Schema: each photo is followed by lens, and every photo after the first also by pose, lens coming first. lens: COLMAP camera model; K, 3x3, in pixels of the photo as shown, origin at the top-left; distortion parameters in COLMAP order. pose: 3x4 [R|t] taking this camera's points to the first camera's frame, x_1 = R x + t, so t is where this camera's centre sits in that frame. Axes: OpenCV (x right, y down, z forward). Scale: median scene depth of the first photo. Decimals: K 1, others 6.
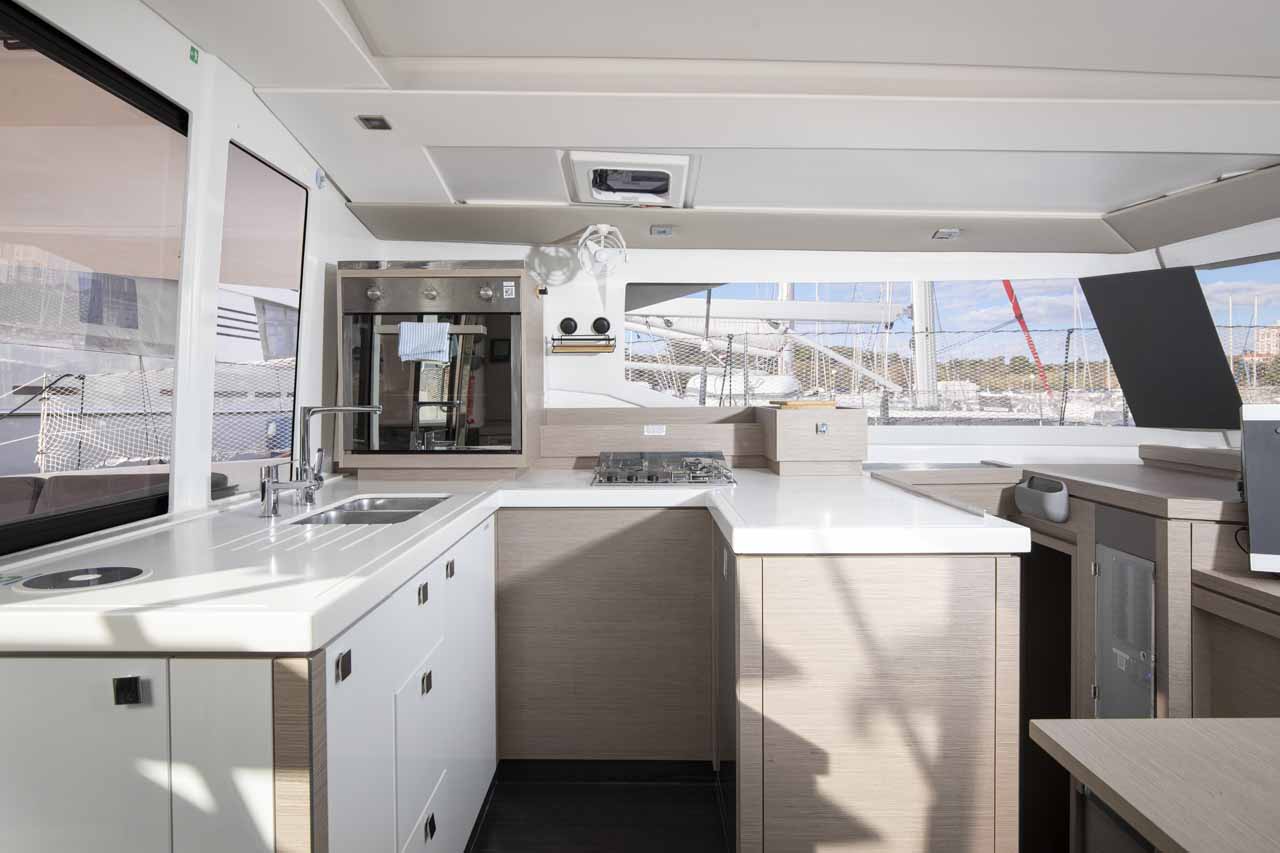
lens RADIAL K [[797.1, 0, 626.0], [0, 797.1, 421.1], [0, 0, 1]] dist [-0.018457, -0.002551]
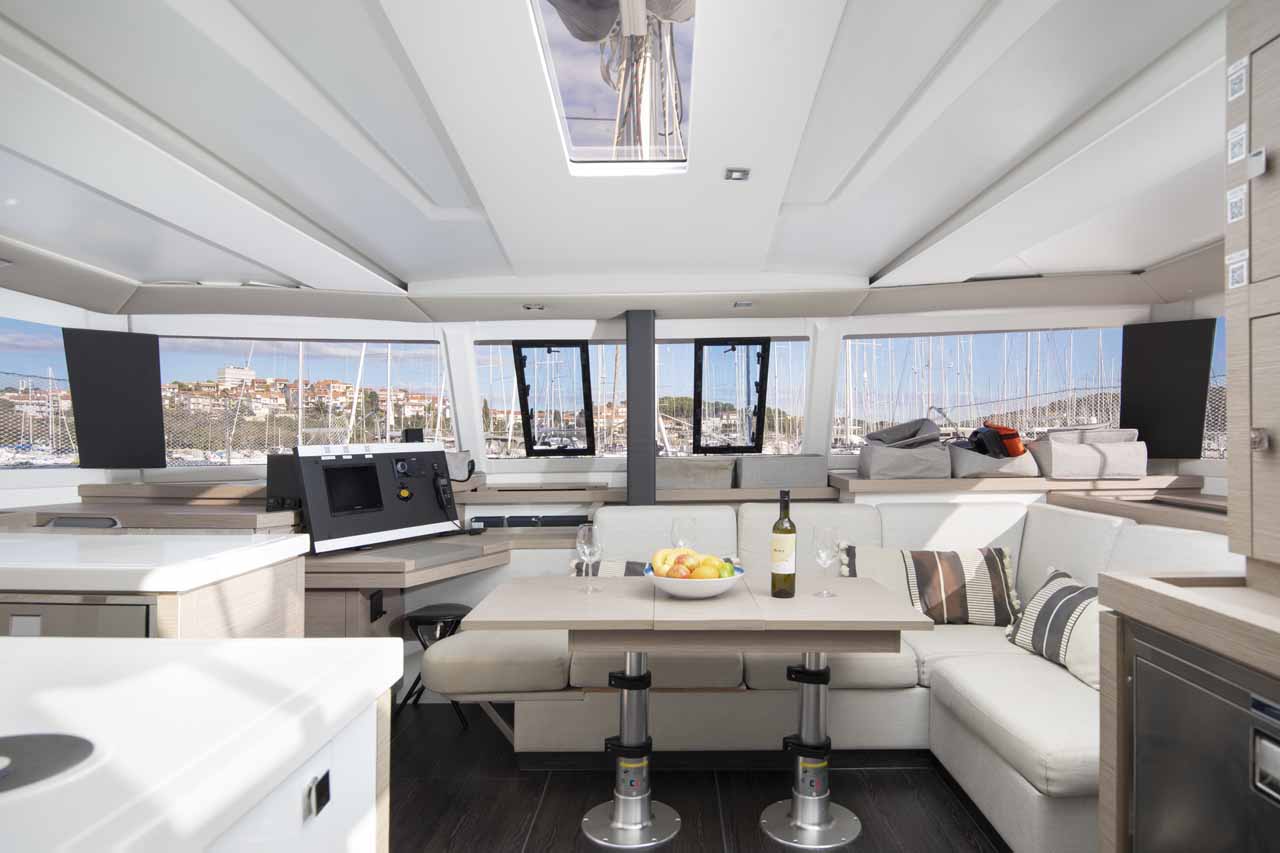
lens RADIAL K [[797.1, 0, 666.2], [0, 797.1, 436.8], [0, 0, 1]] dist [-0.018457, -0.002551]
pose [[-0.021440, 0.008666, 0.999733, -0.513418], [0.032964, 0.999425, -0.007956, -0.001188], [-0.999227, 0.032785, -0.021714, 0.228436]]
